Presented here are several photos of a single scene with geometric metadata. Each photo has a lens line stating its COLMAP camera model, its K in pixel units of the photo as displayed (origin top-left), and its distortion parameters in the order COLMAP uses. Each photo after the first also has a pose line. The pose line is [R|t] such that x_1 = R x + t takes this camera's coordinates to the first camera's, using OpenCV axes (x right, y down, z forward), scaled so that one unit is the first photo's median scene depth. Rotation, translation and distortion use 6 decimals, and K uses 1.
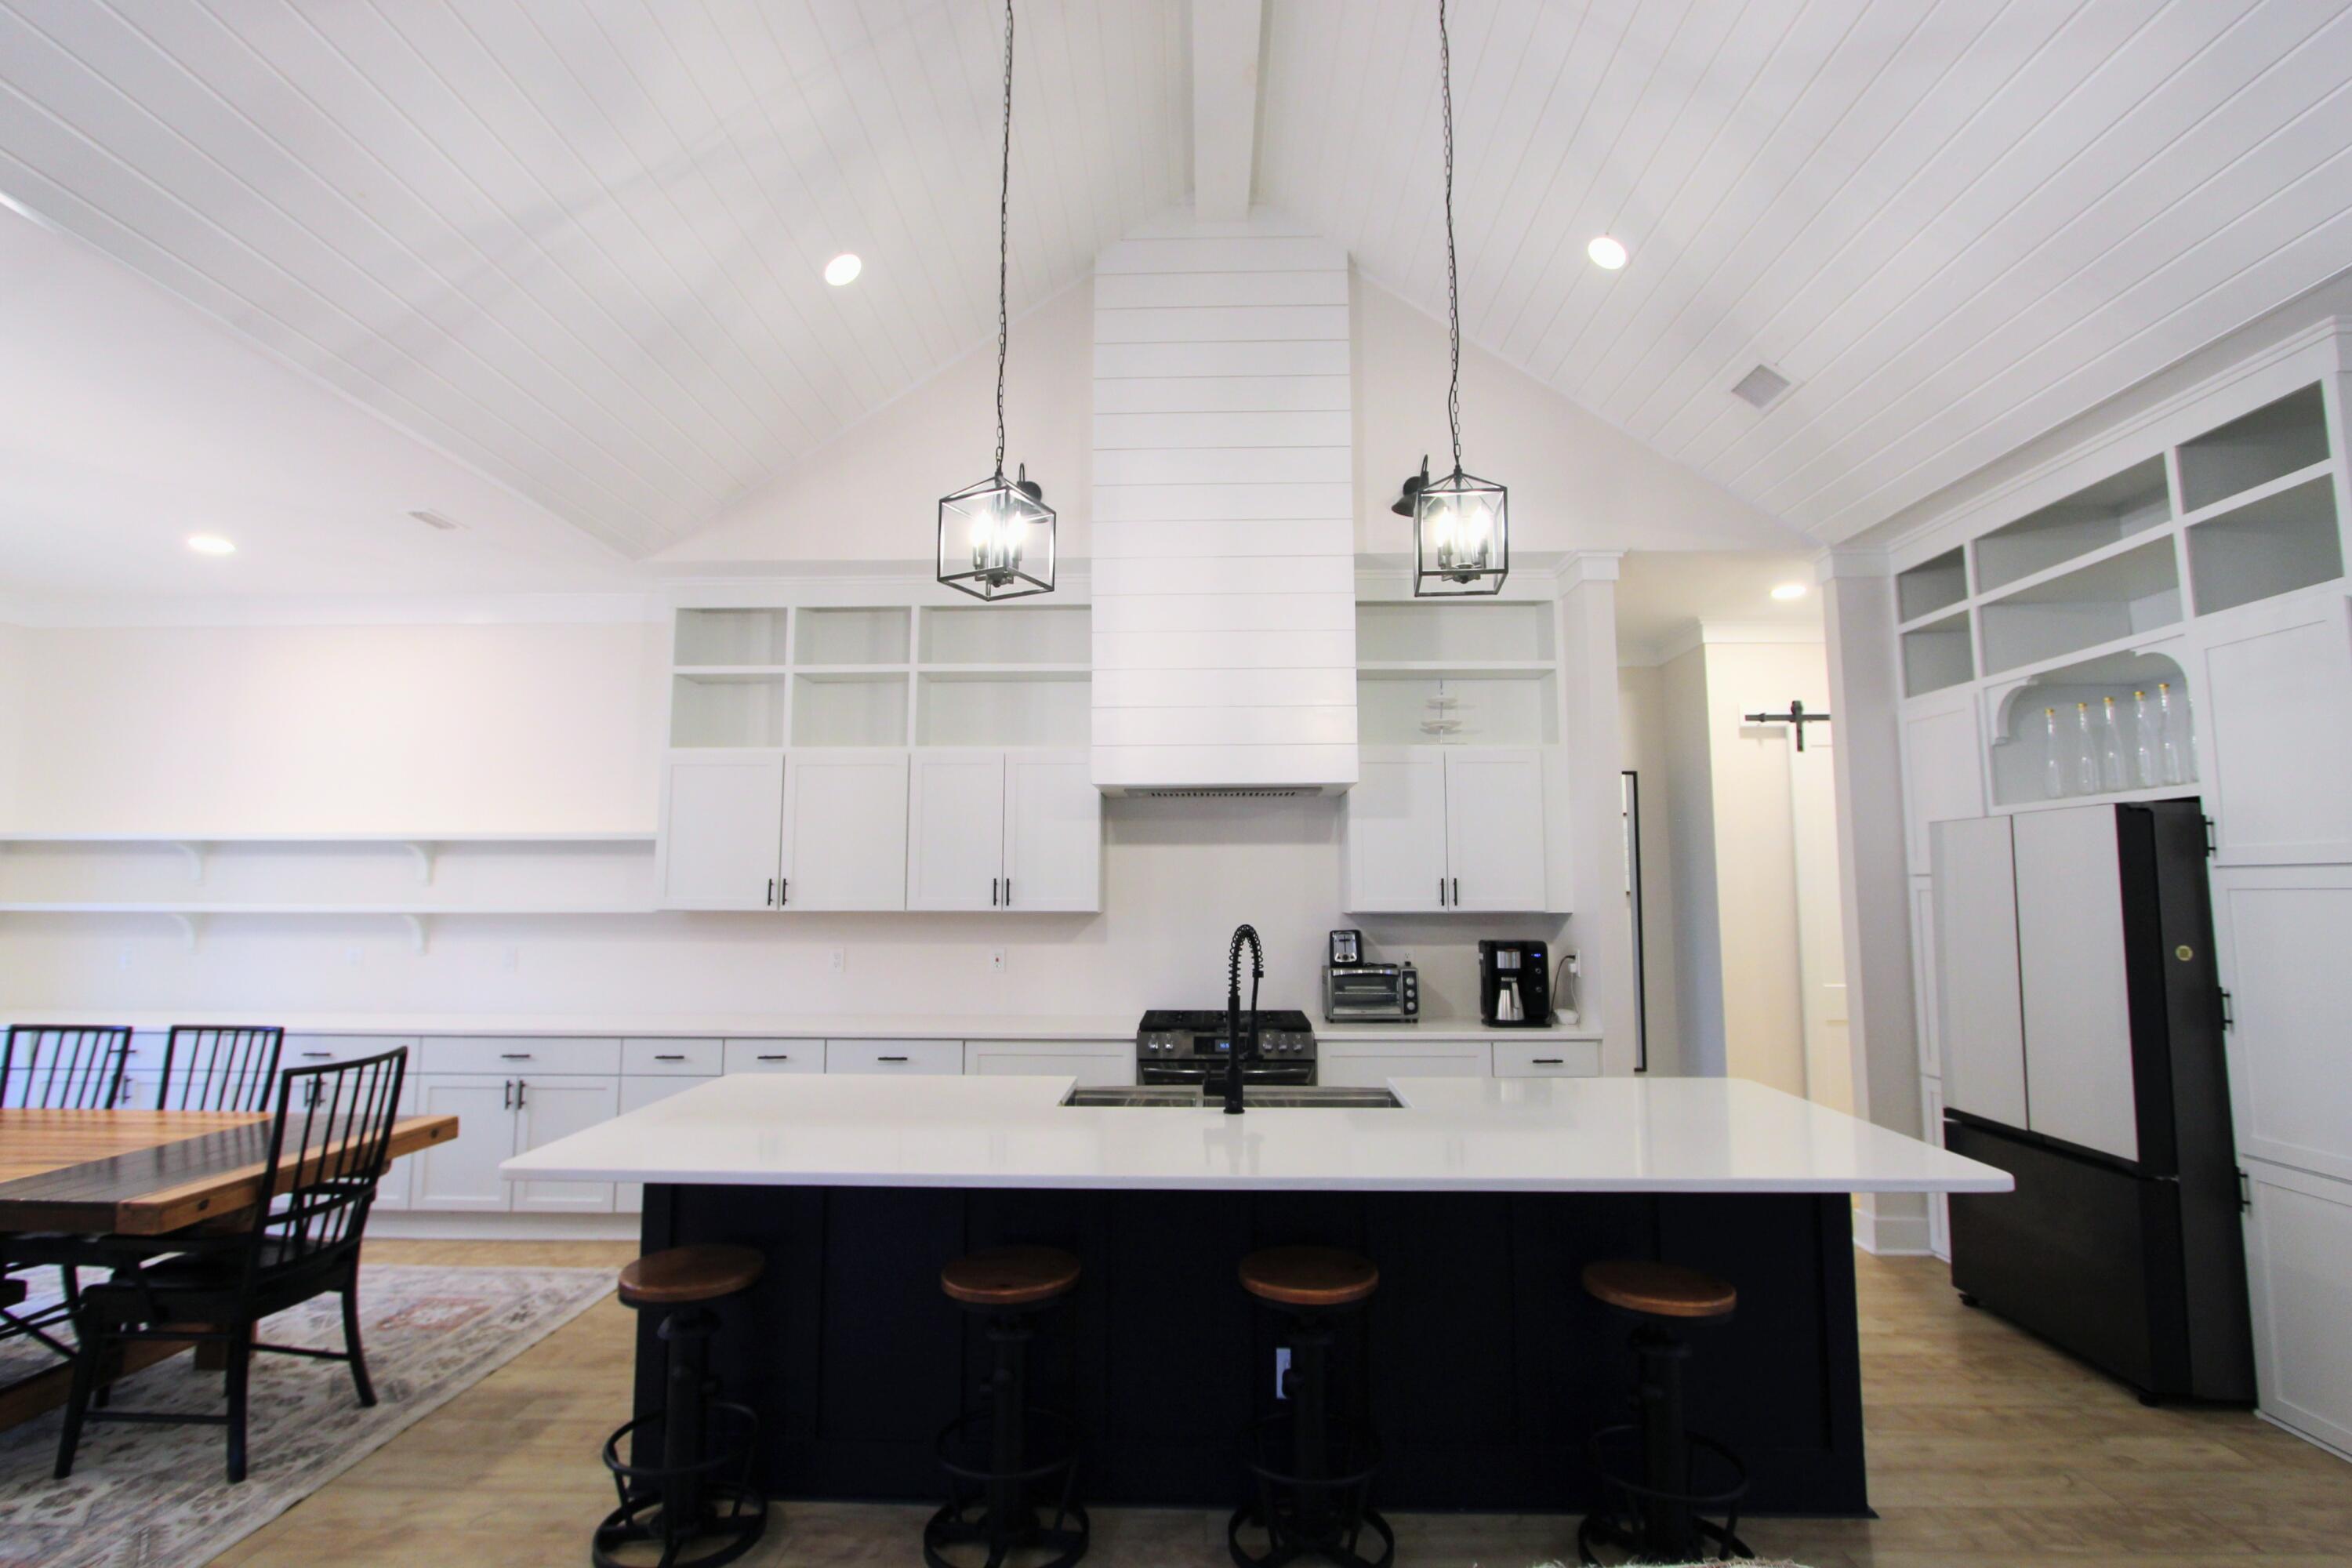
lens RADIAL K [[1092.0, 0, 1171.2], [0, 1092.0, 774.2], [0, 0, 1]] dist [-0.026006, 0.006310]
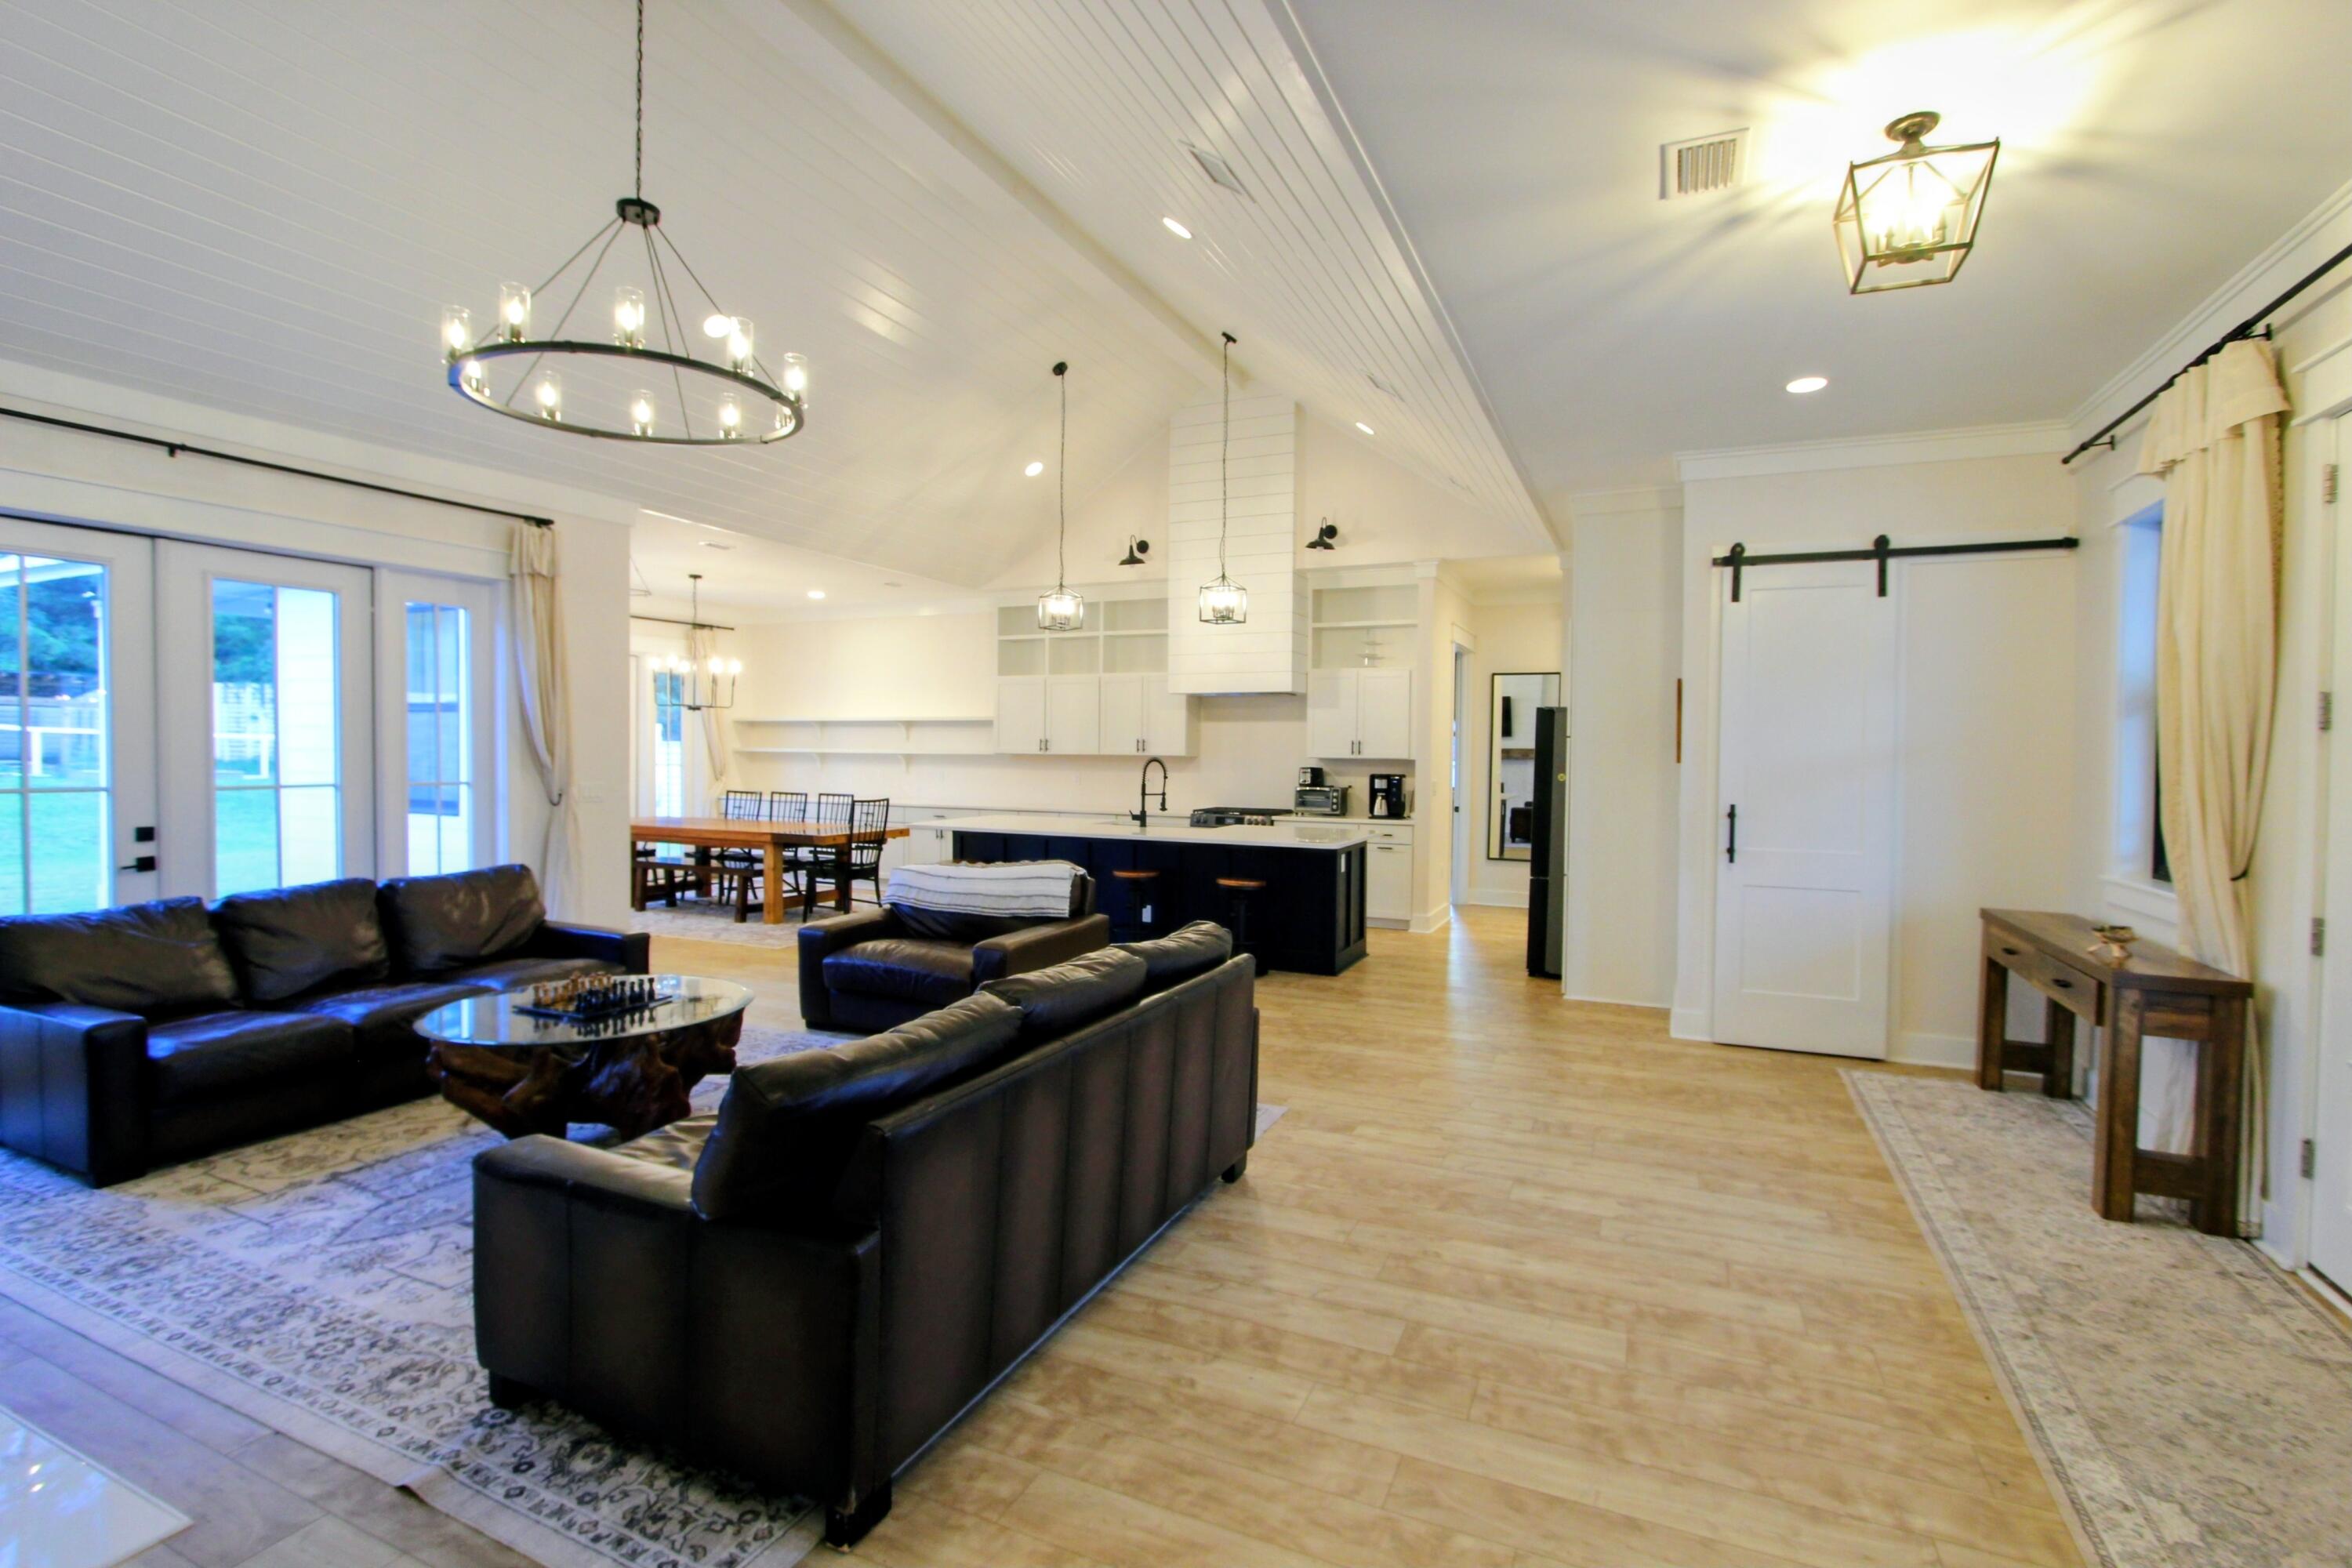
lens RADIAL K [[1089.9, 0, 1172.8], [0, 1089.9, 775.5], [0, 0, 1]] dist [-0.027718, 0.015639]
pose [[0.918769, 0.019031, -0.394337, 0.902312], [0.031243, 0.992200, 0.120677, -0.102418], [0.393557, -0.123195, 0.911008, -1.065670]]
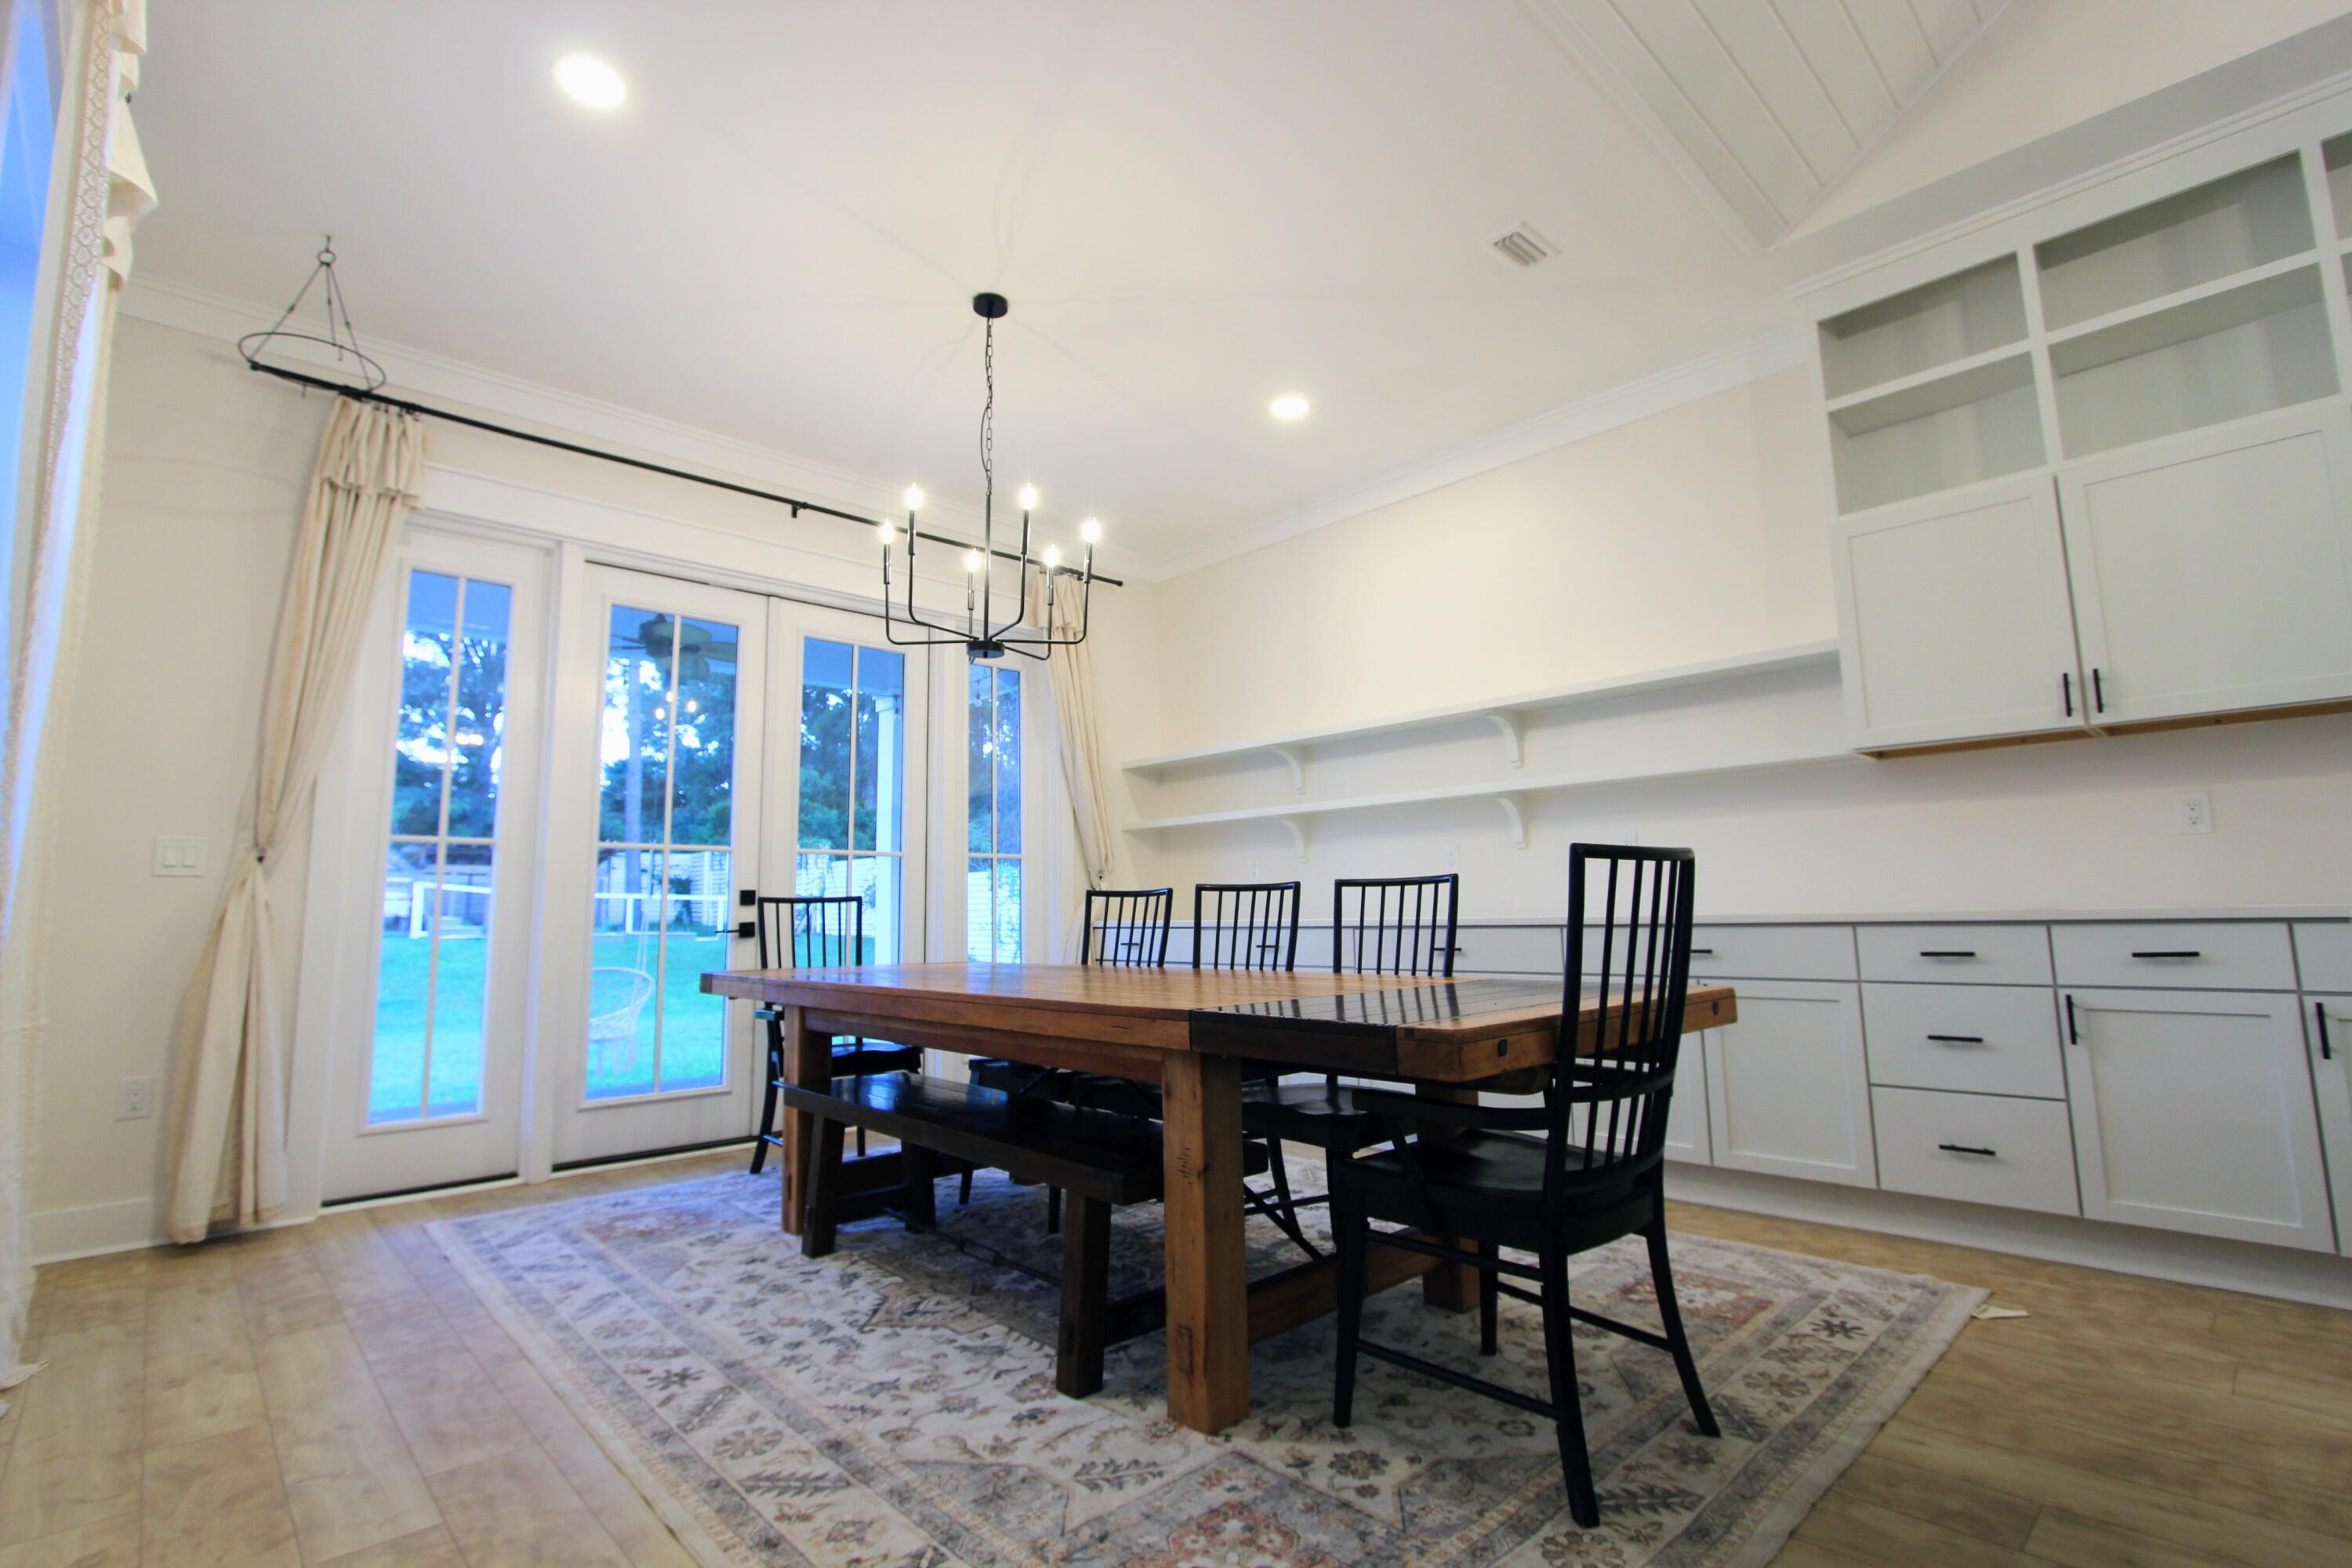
lens RADIAL K [[1092.0, 0, 1171.2], [0, 1092.0, 774.2], [0, 0, 1]] dist [-0.026006, 0.006310]
pose [[0.699264, -0.101921, -0.707560, -0.386945], [0.096271, 0.994194, -0.048067, 0.172222], [0.708351, -0.034506, 0.705016, 0.290258]]
